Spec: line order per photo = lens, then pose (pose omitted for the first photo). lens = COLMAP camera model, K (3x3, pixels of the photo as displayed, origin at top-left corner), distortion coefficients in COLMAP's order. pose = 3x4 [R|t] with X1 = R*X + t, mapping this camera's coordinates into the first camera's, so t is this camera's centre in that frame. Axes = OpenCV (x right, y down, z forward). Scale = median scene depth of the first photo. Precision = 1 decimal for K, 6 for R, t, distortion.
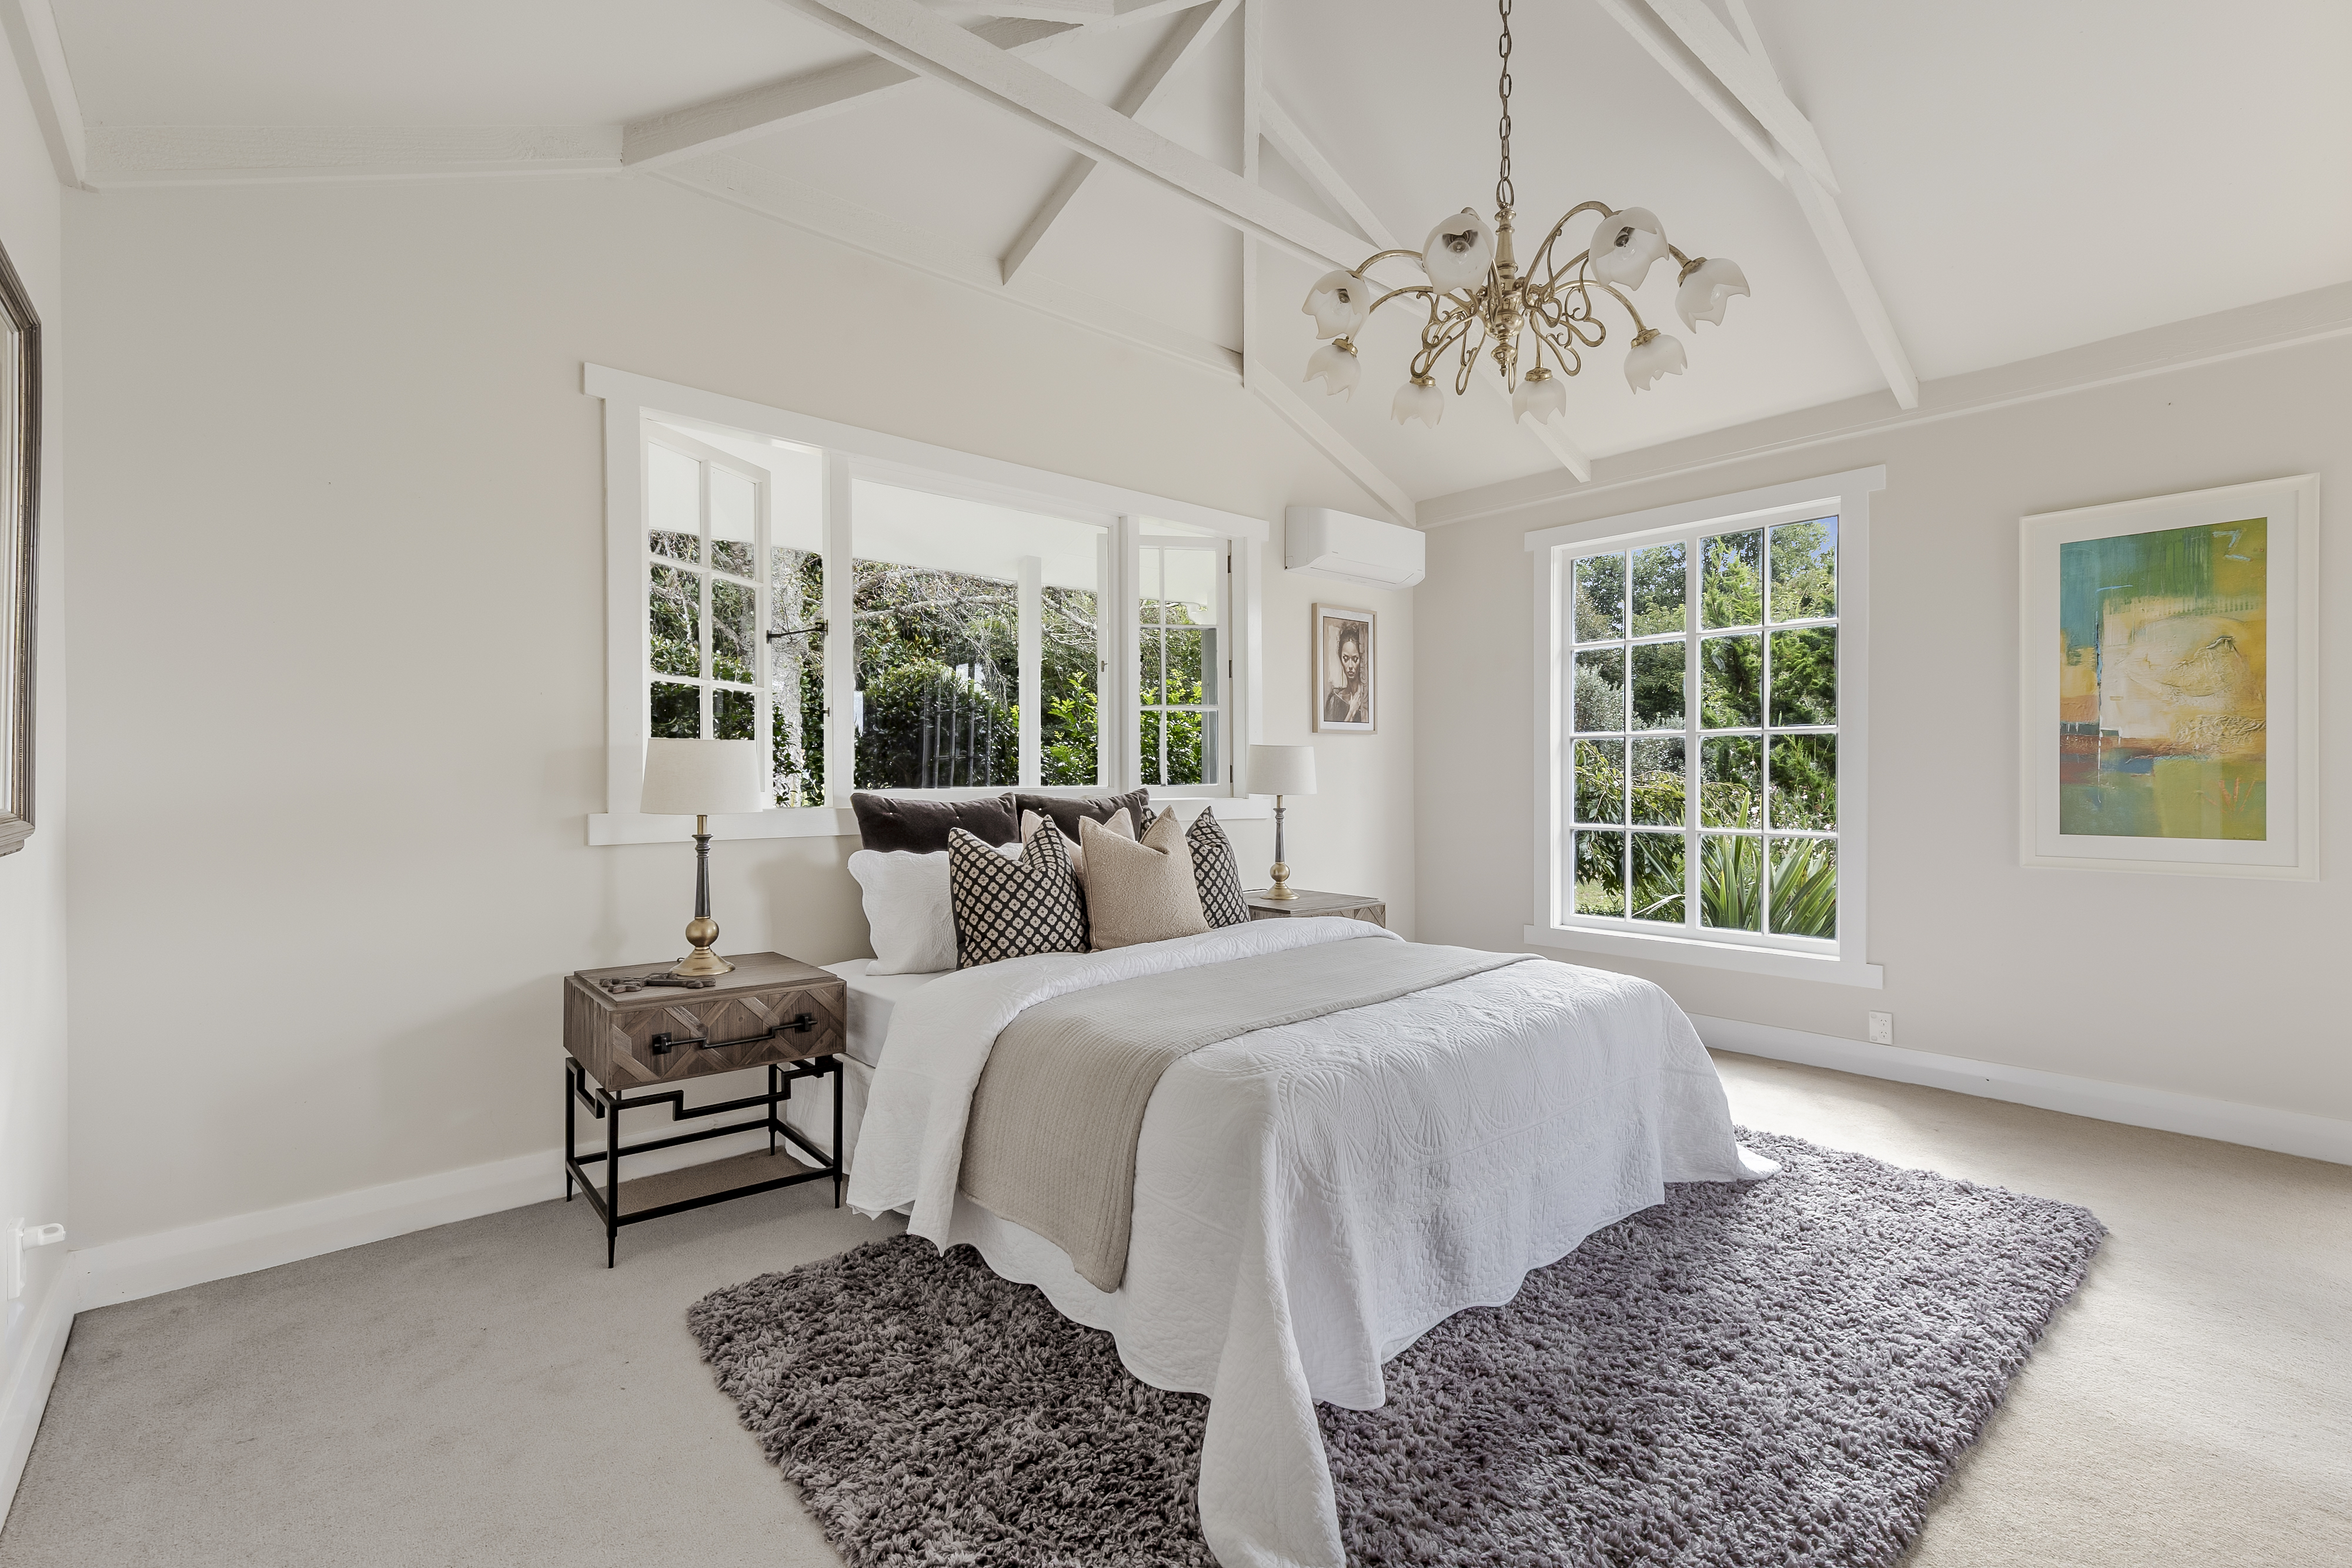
lens RADIAL K [[1061.5, 0, 1178.0], [0, 1061.5, 777.2], [0, 0, 1]] dist [0.005930, -0.001527]
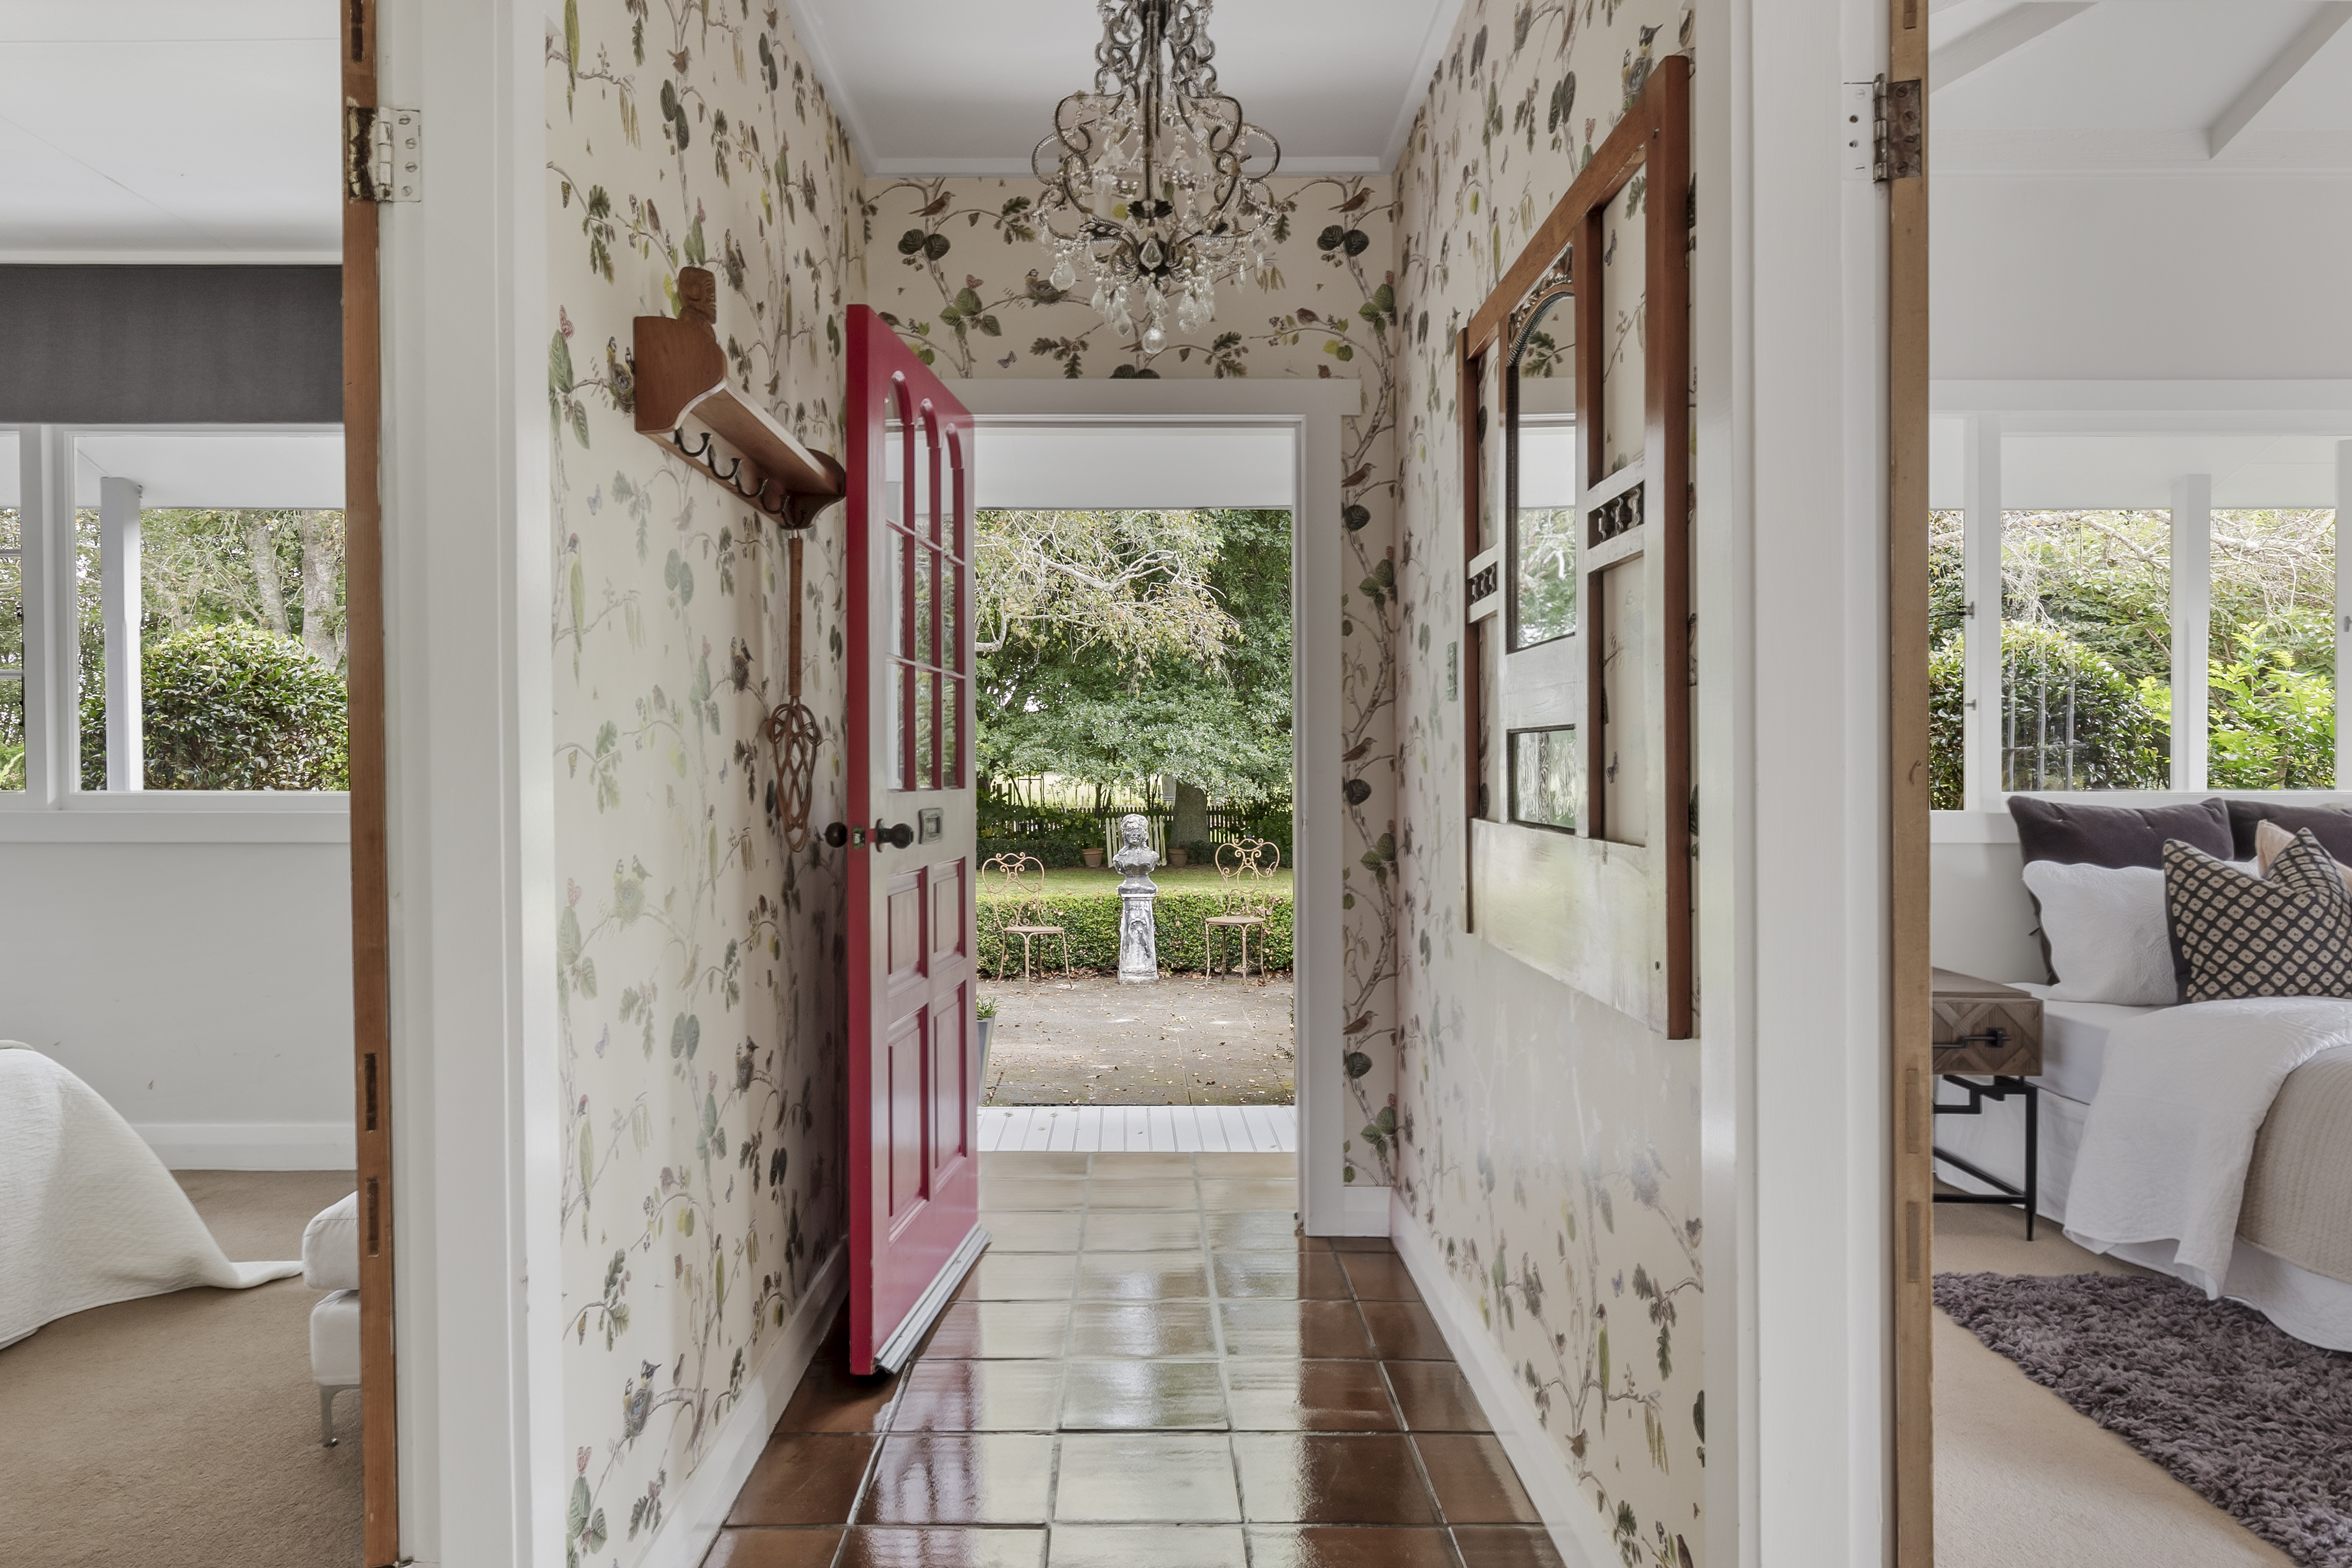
lens RADIAL K [[1338.2, 0, 1168.2], [0, 1338.2, 779.8], [0, 0, 1]] dist [-0.007363, 0.001217]
pose [[0.737807, 0.007053, -0.674975, -0.084672], [-0.001875, 0.999963, 0.008400, -0.008003], [0.675010, -0.004933, 0.737792, -0.347827]]
